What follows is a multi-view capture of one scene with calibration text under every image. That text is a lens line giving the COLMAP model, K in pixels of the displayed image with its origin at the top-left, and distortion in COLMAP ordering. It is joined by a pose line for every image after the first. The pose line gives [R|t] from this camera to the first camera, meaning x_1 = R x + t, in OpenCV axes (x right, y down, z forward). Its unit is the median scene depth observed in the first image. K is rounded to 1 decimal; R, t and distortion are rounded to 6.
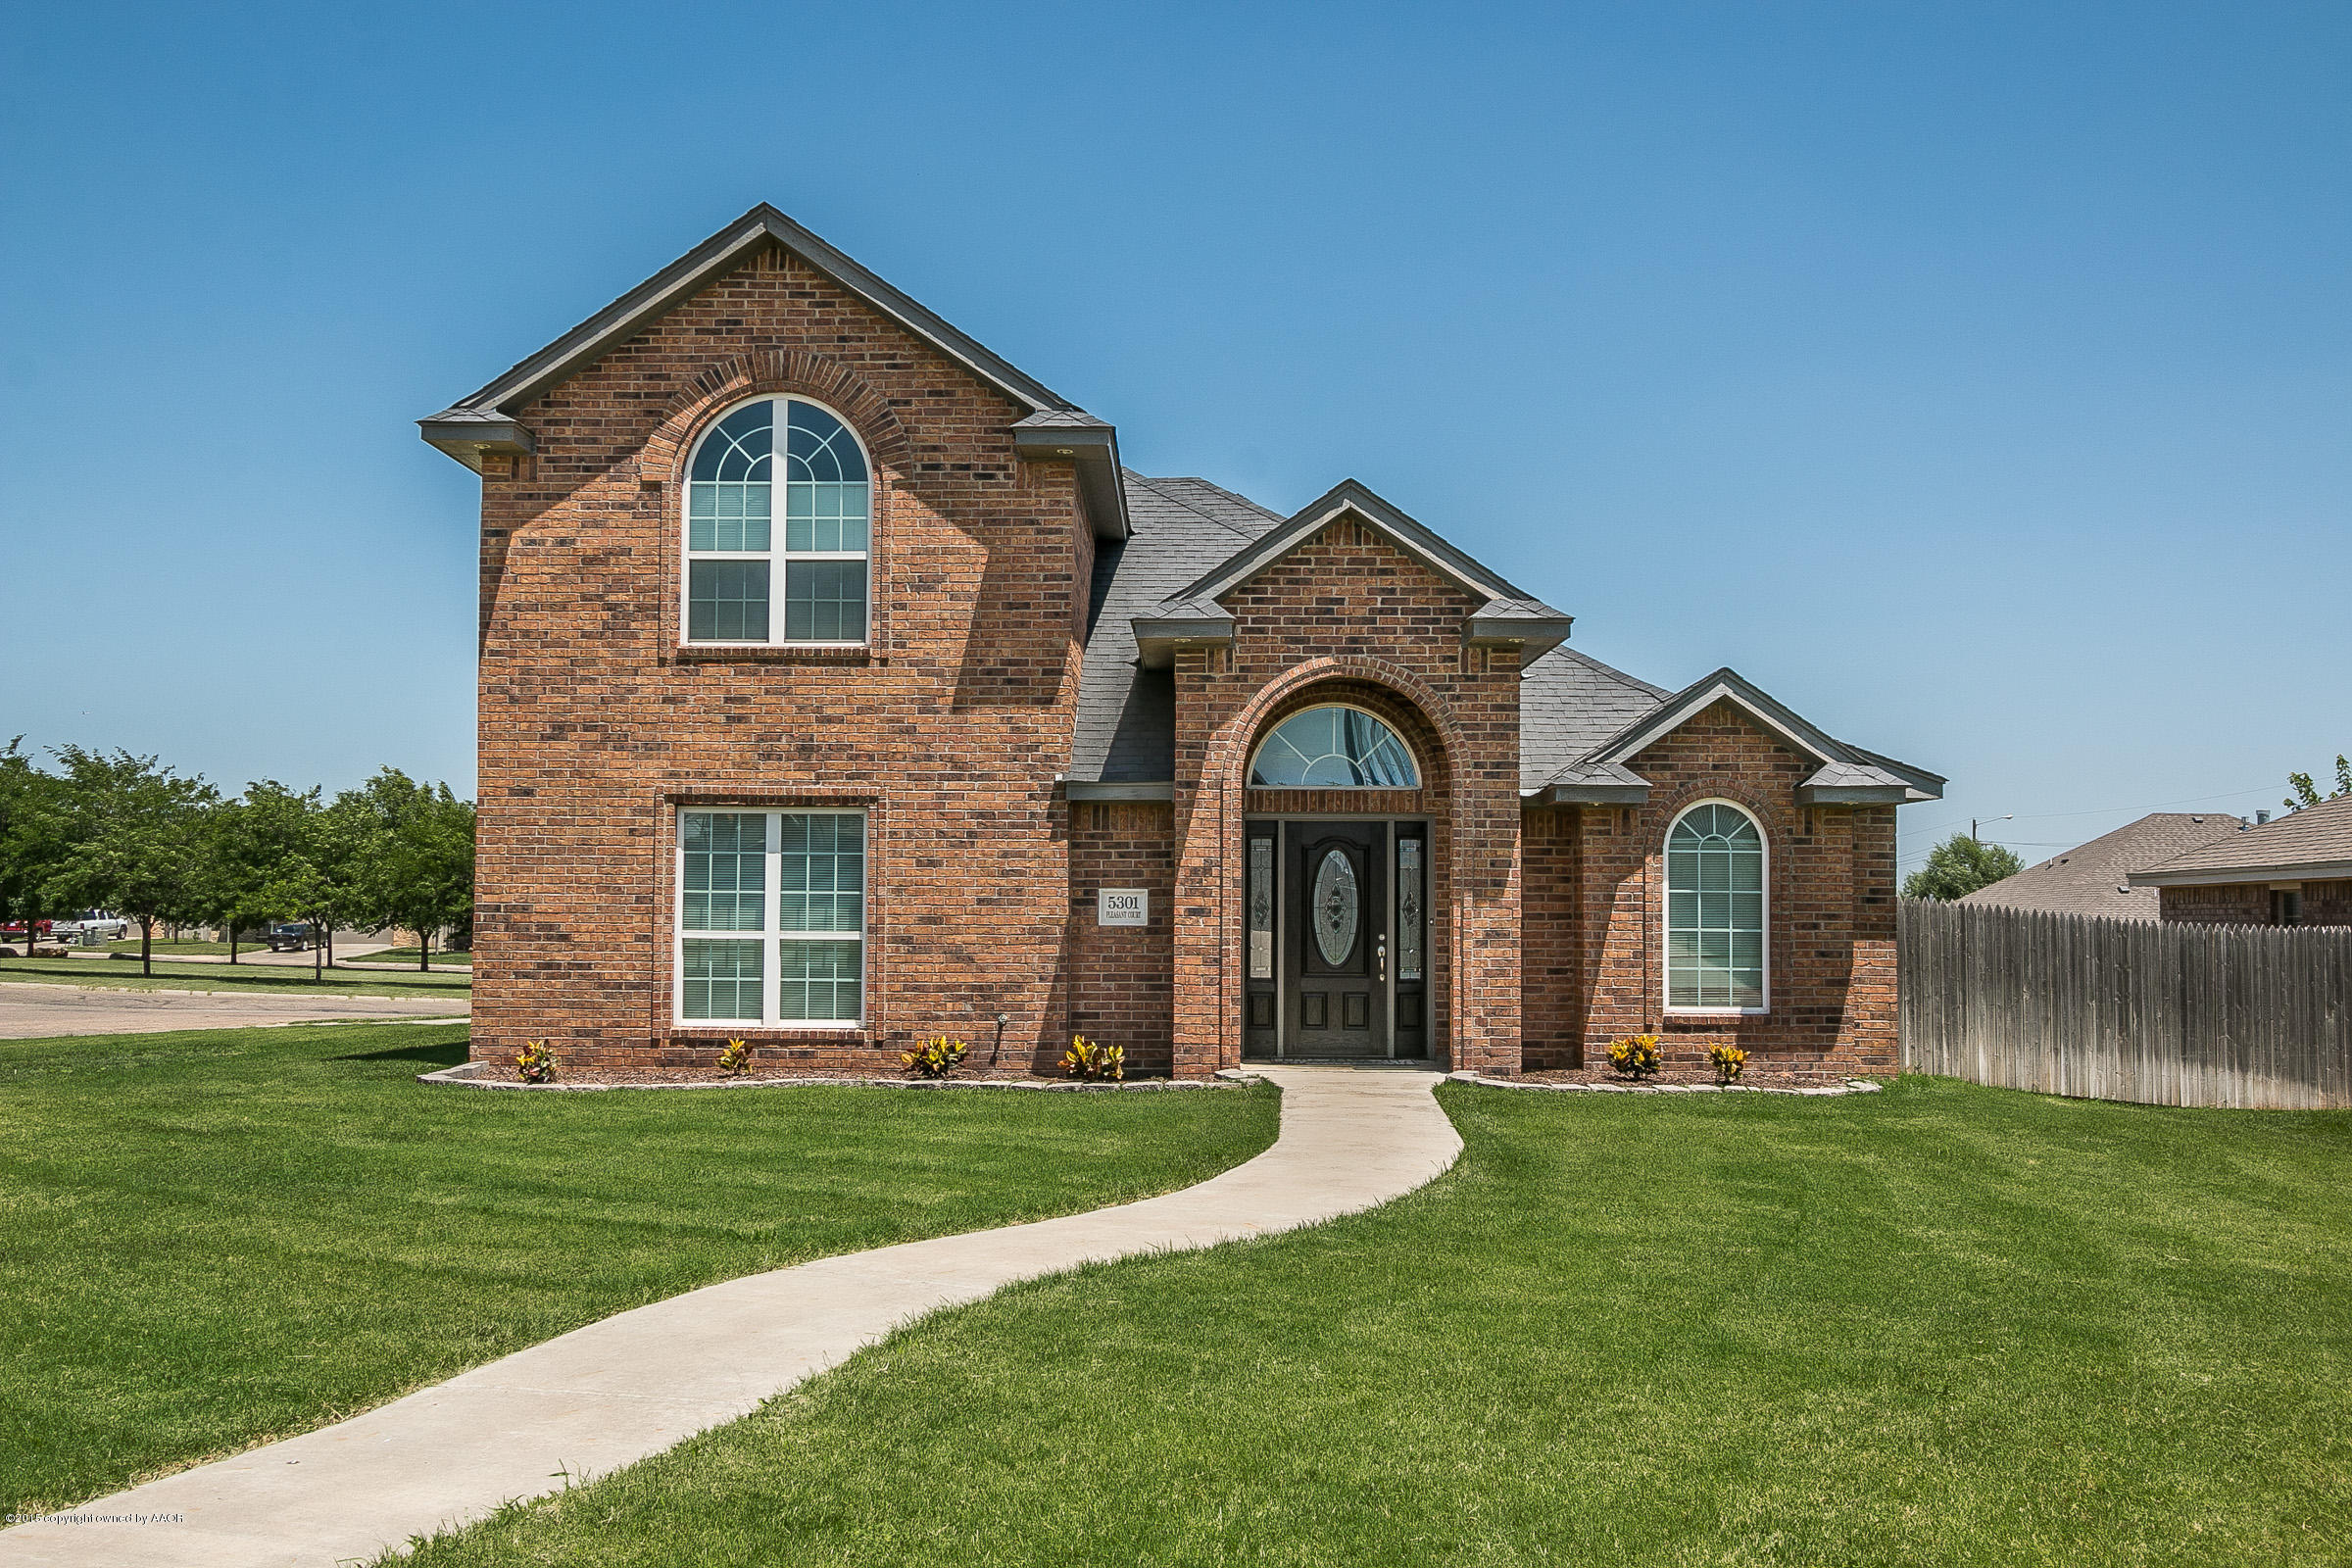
lens RADIAL K [[2548.1, 0, 1175.1], [0, 2548.1, 777.3], [0, 0, 1]] dist [0.005545, 0.012374]
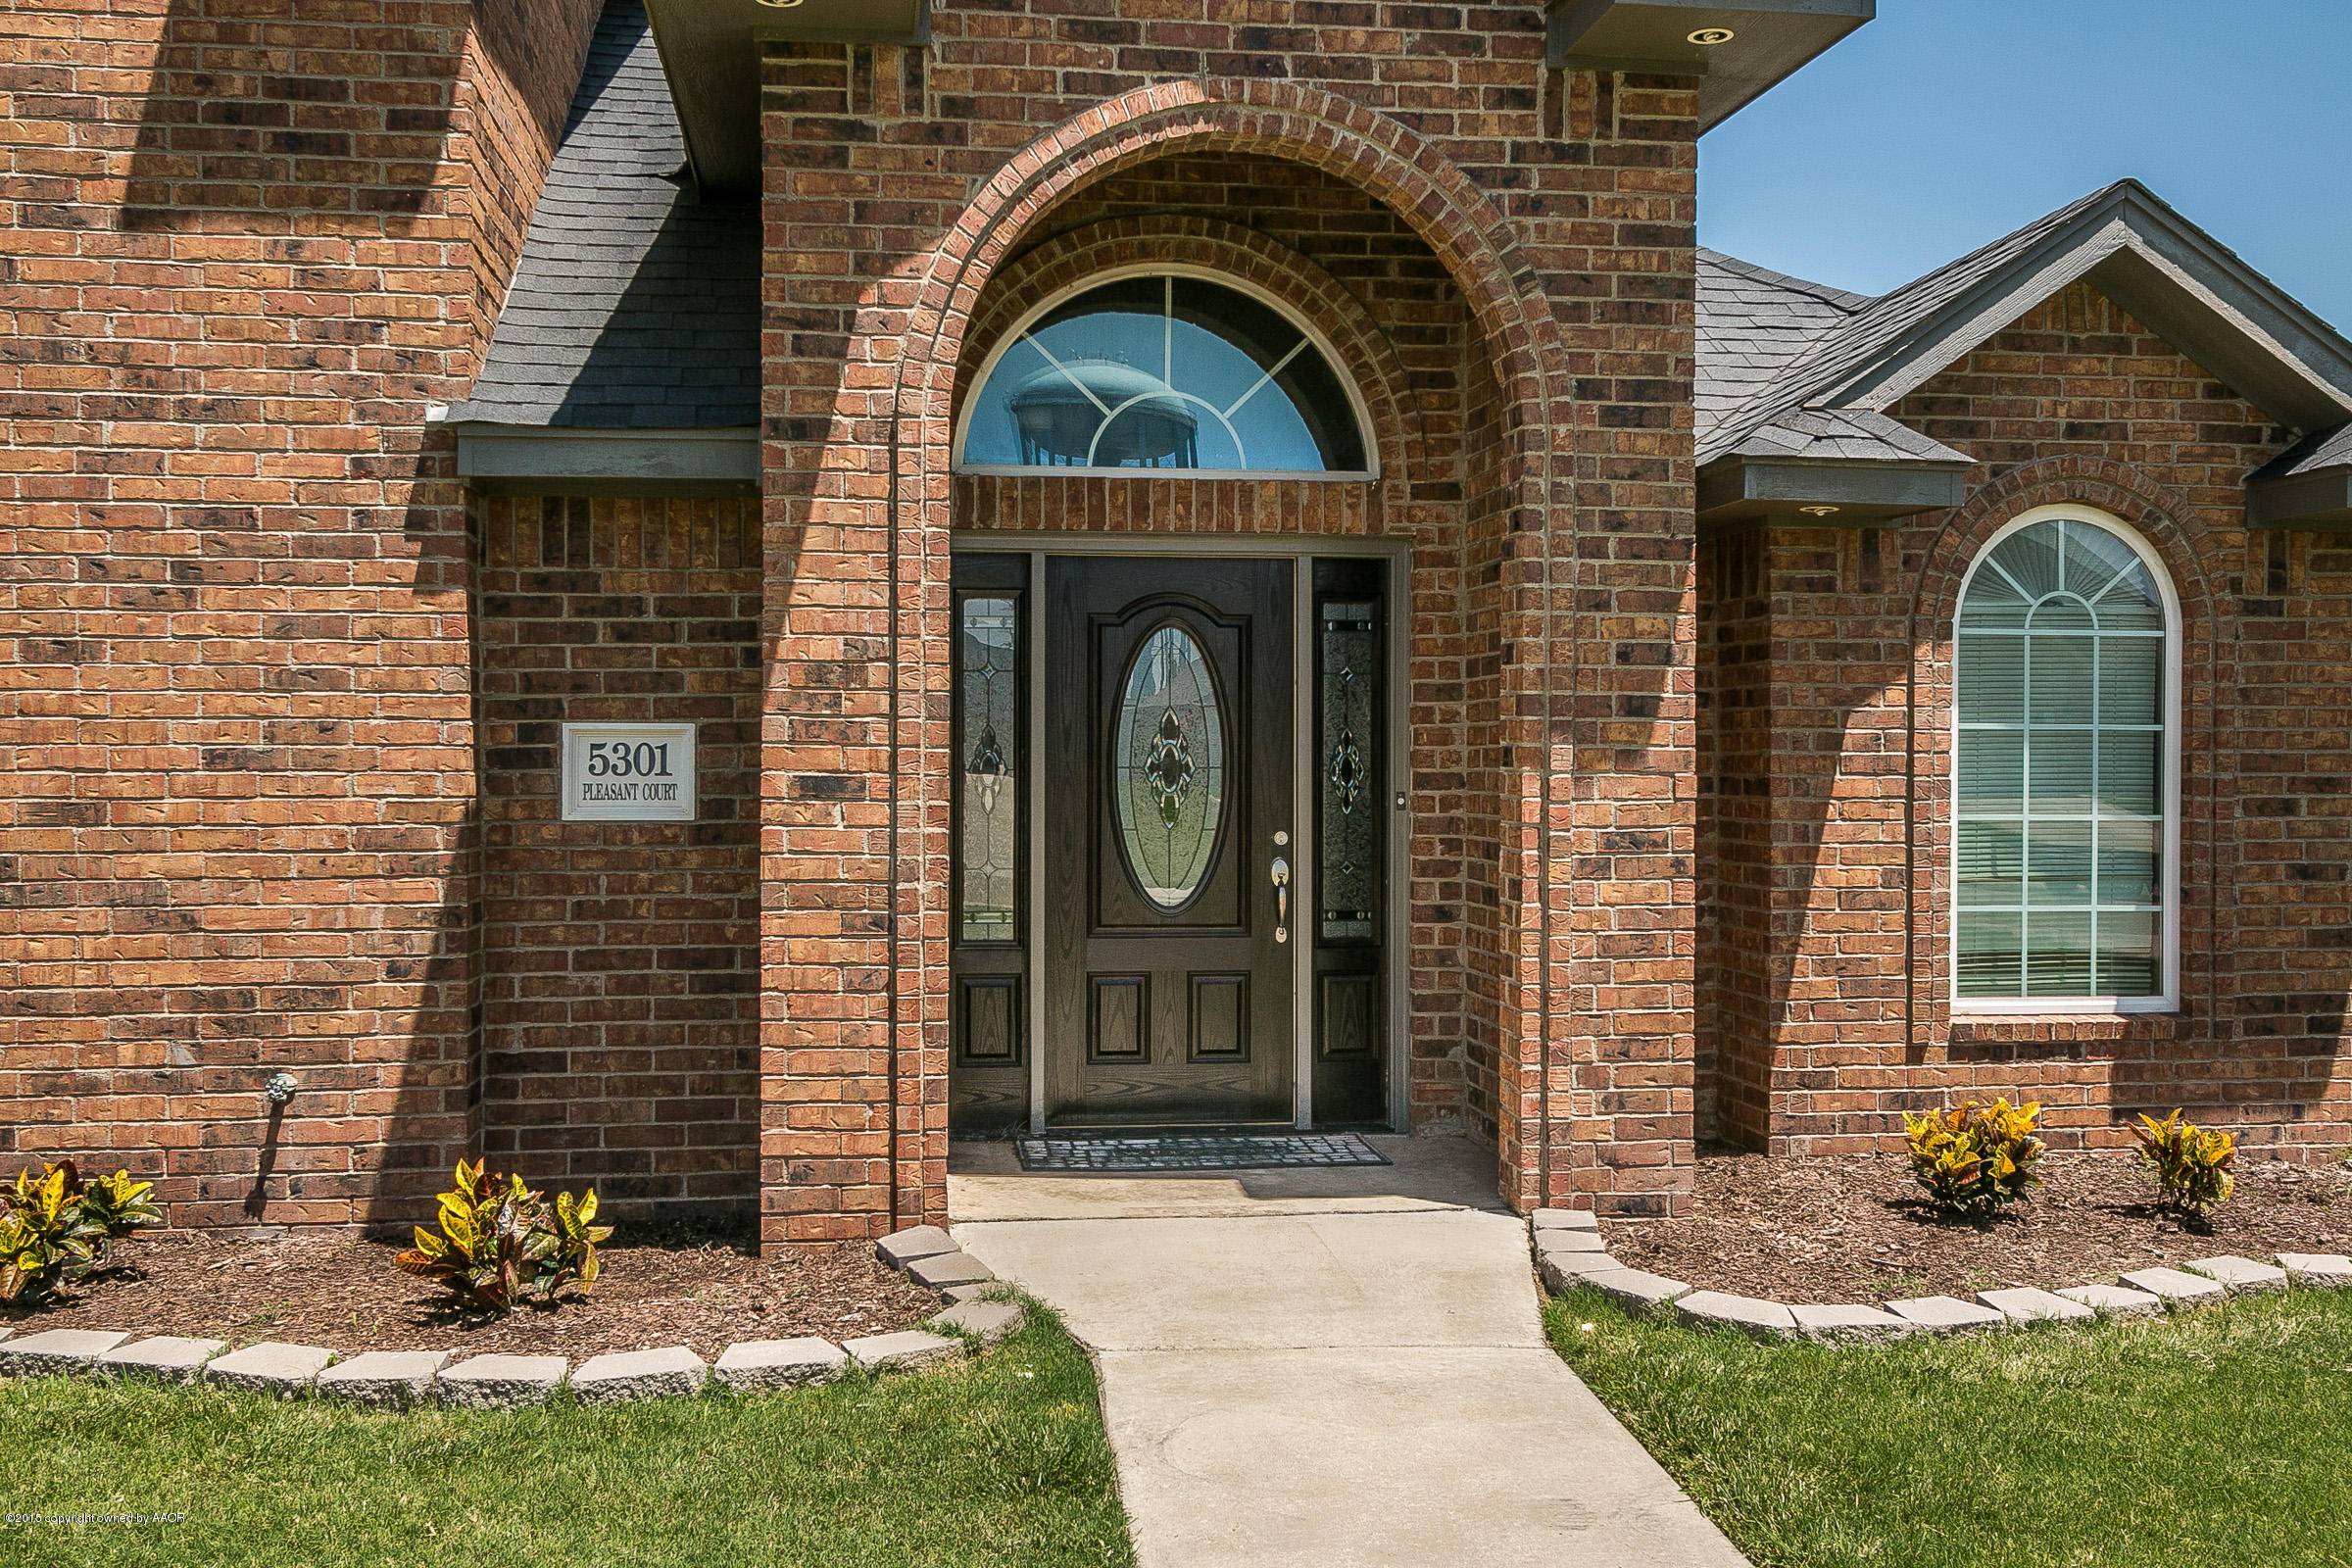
lens RADIAL K [[2548.1, 0, 1175.1], [0, 2548.1, 777.3], [0, 0, 1]] dist [0.005545, 0.012374]
pose [[0.990927, -0.004703, 0.134321, 0.009017], [-0.004236, 0.997798, 0.066189, 0.026883], [-0.134337, -0.066157, 0.988725, 0.626005]]
